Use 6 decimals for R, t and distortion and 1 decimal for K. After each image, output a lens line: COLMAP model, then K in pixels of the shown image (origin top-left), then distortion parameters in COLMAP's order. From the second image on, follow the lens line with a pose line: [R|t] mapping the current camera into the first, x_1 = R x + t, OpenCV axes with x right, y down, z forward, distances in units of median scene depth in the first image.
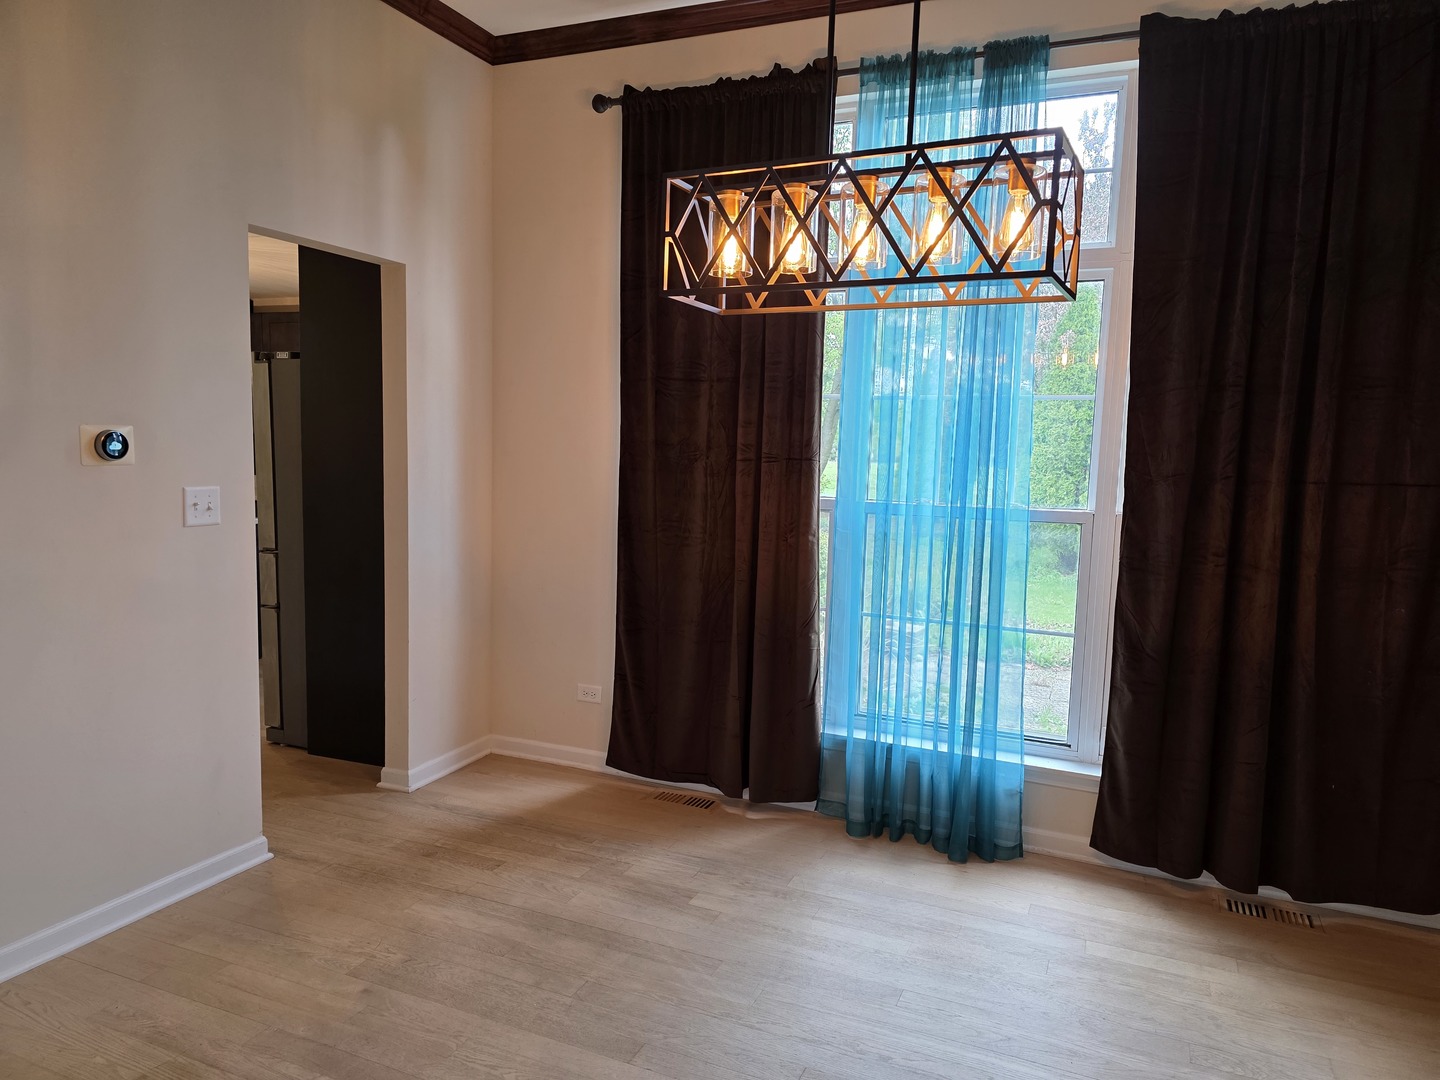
lens RADIAL K [[964.5, 0, 723.5], [0, 964.5, 549.0], [0, 0, 1]] dist [0.093189, -0.095833]
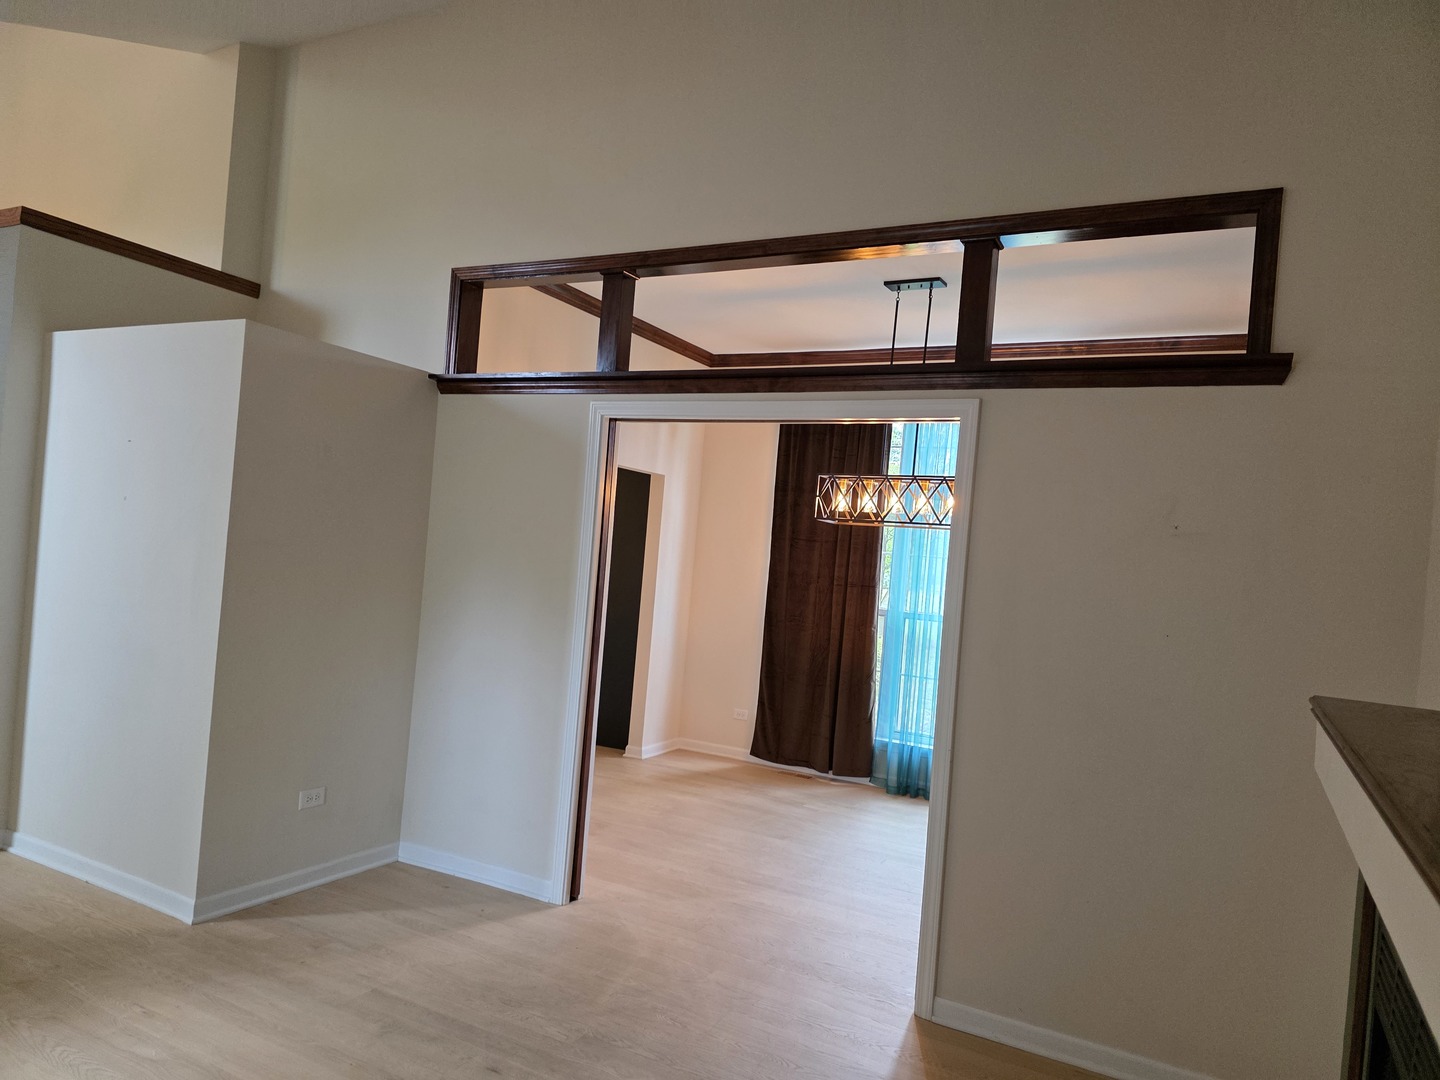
lens RADIAL K [[964.5, 0, 723.5], [0, 964.5, 549.0], [0, 0, 1]] dist [0.093189, -0.095833]
pose [[0.995749, 0.050557, -0.076997, -0.057603], [-0.059737, 0.990730, -0.122003, 0.077822], [0.070115, 0.126083, 0.989539, -0.852388]]
